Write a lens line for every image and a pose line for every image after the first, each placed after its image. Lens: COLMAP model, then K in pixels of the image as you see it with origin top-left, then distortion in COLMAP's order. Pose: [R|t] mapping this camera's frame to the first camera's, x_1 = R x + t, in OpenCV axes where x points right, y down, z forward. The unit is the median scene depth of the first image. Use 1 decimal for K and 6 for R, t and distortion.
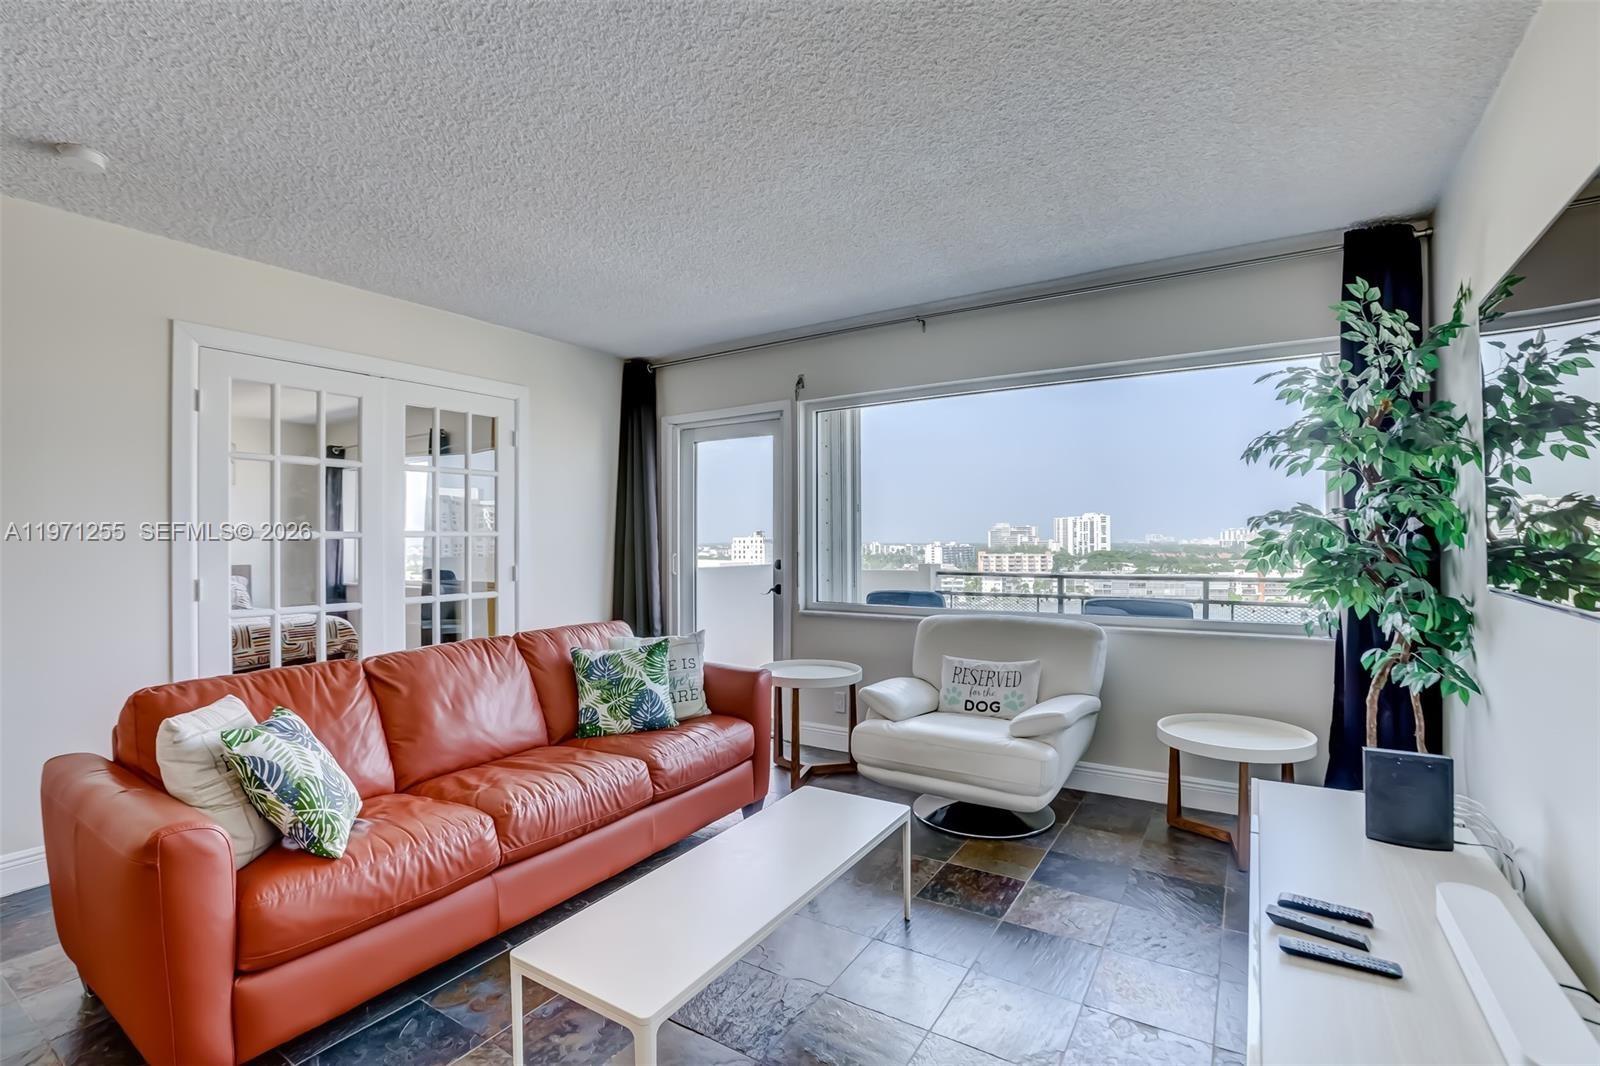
lens RADIAL K [[726.9, 0, 800.0], [0, 726.9, 533.0], [0, 0, 1]] dist [-0.055422, 0.033393]
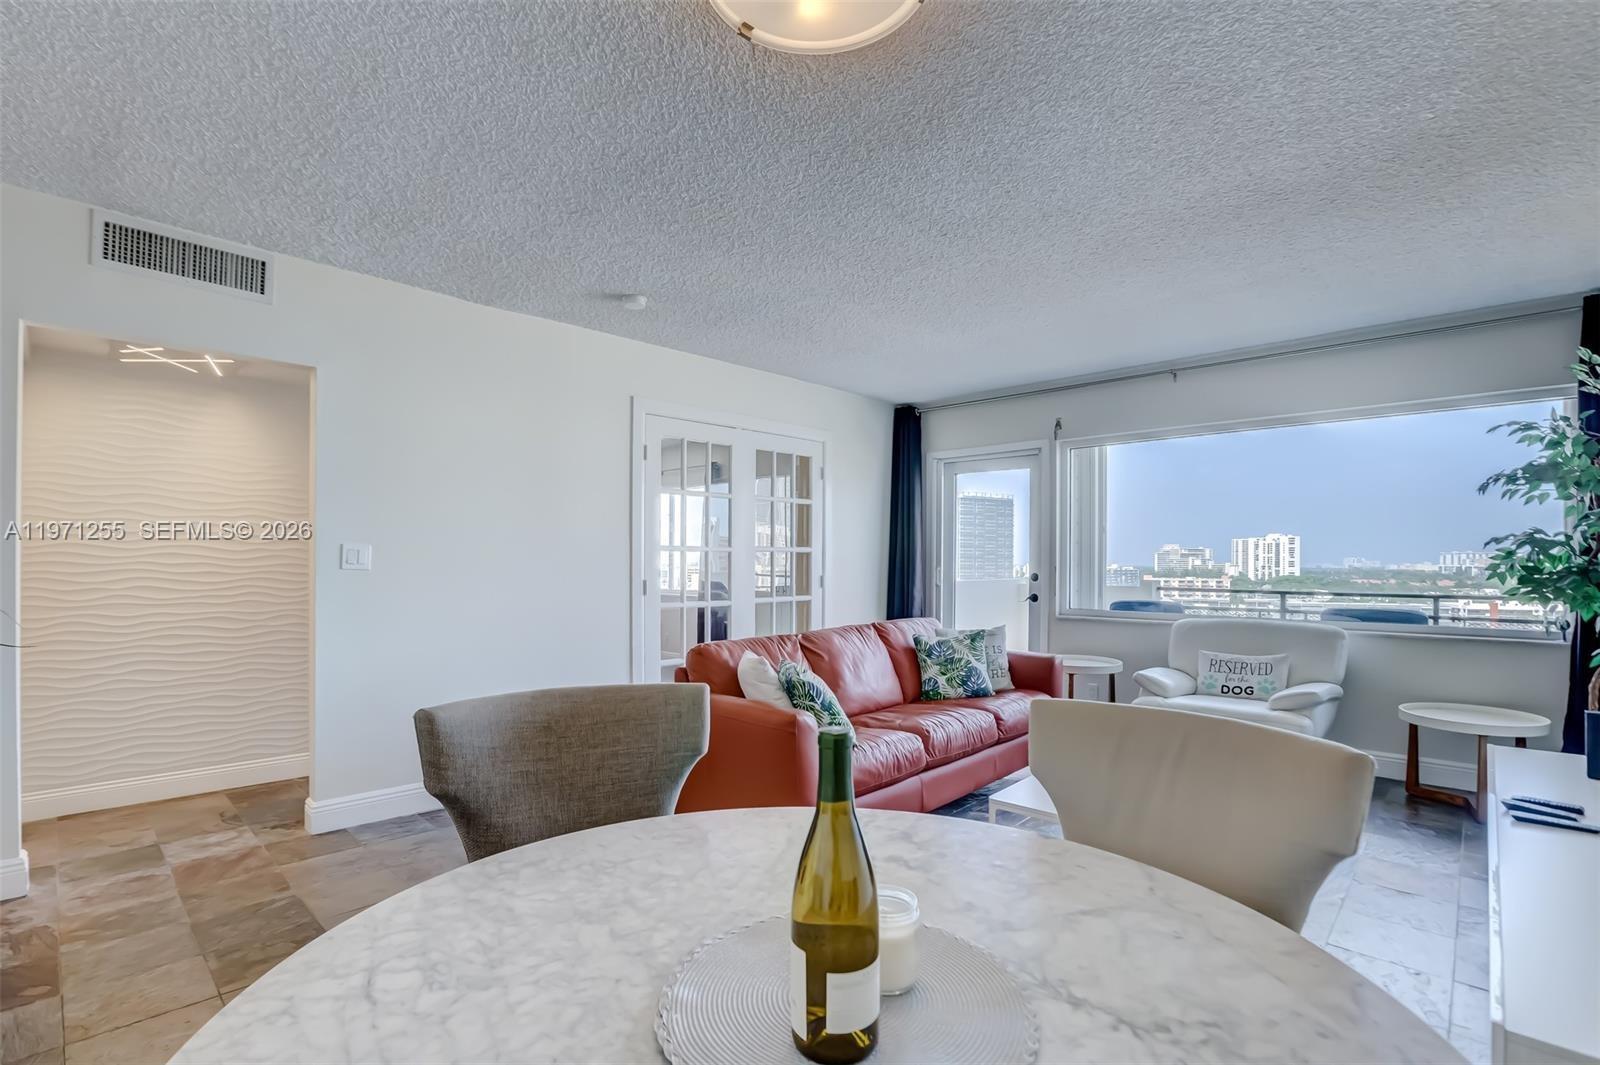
lens RADIAL K [[749.9, 0, 828.8], [0, 749.9, 556.4], [0, 0, 1]] dist [-0.019030, 0.016996]
pose [[0.987836, 0.007970, -0.155293, -0.259137], [-0.007304, 0.999962, 0.004859, 0.008844], [0.155326, -0.003665, 0.987856, -0.398992]]
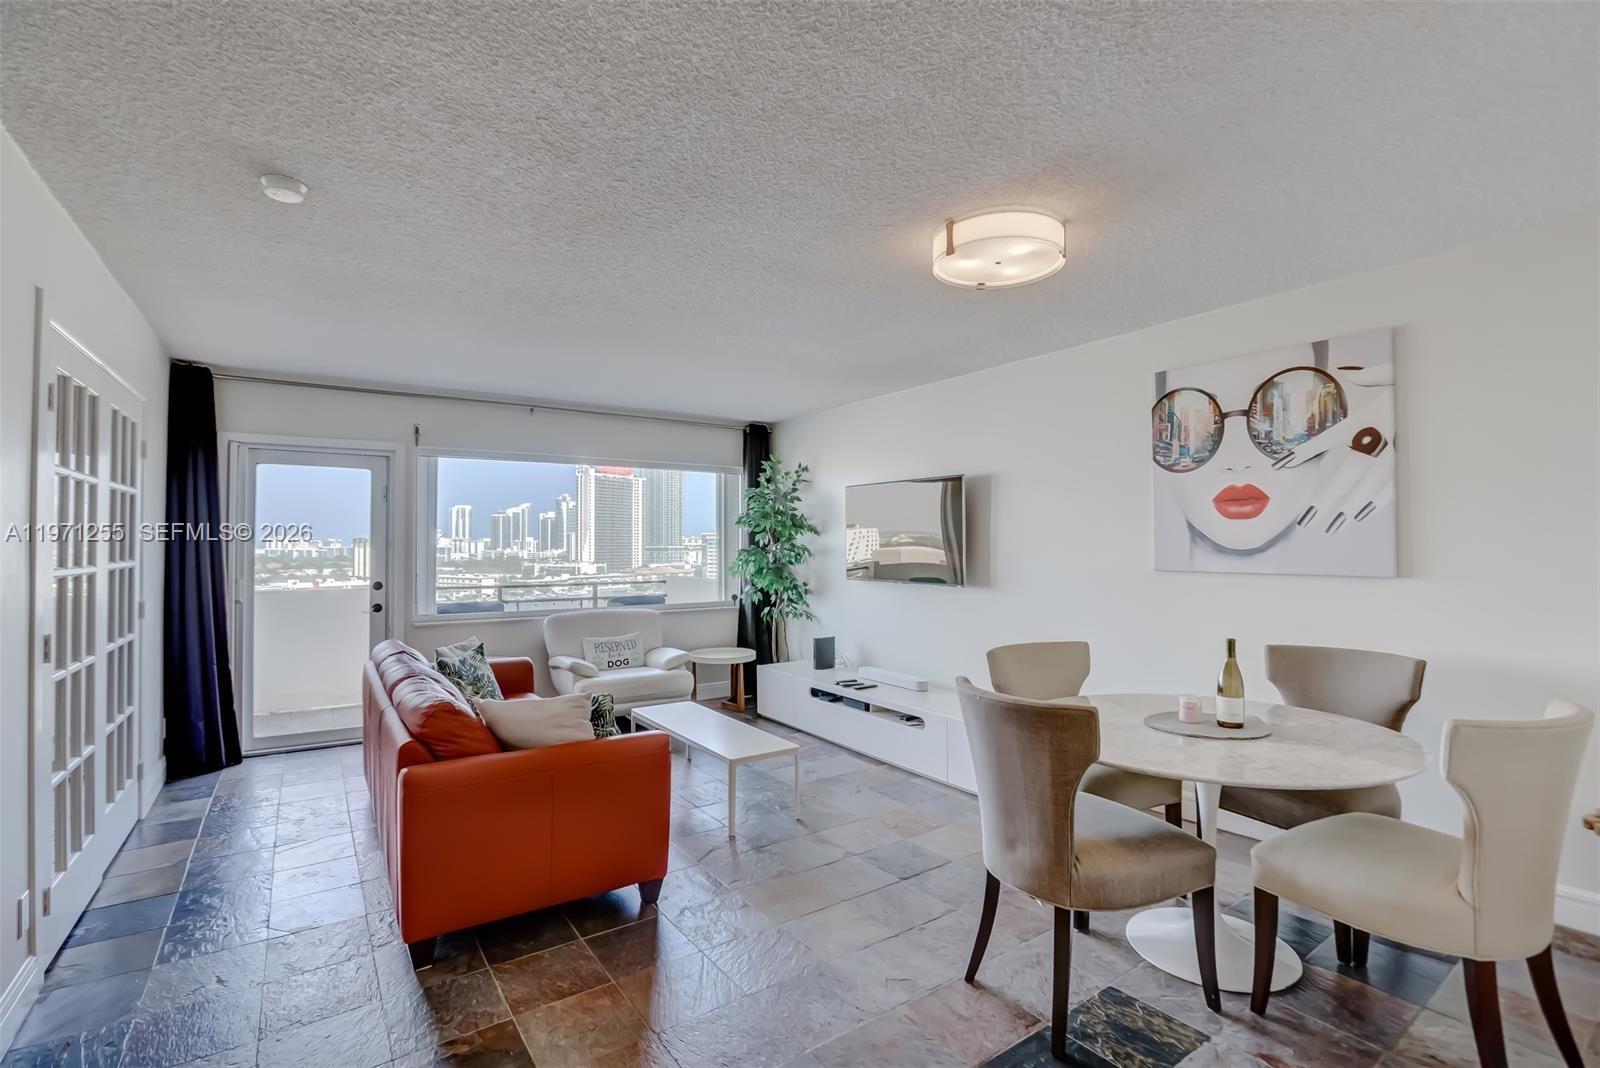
lens RADIAL K [[726.9, 0, 800.0], [0, 726.9, 534.0], [0, 0, 1]] dist [-0.055422, 0.033393]
pose [[0.382867, 0.020804, 0.923569, -1.199632], [-0.010476, 0.999780, -0.018178, -0.034577], [-0.923744, -0.002716, 0.383001, -0.035711]]
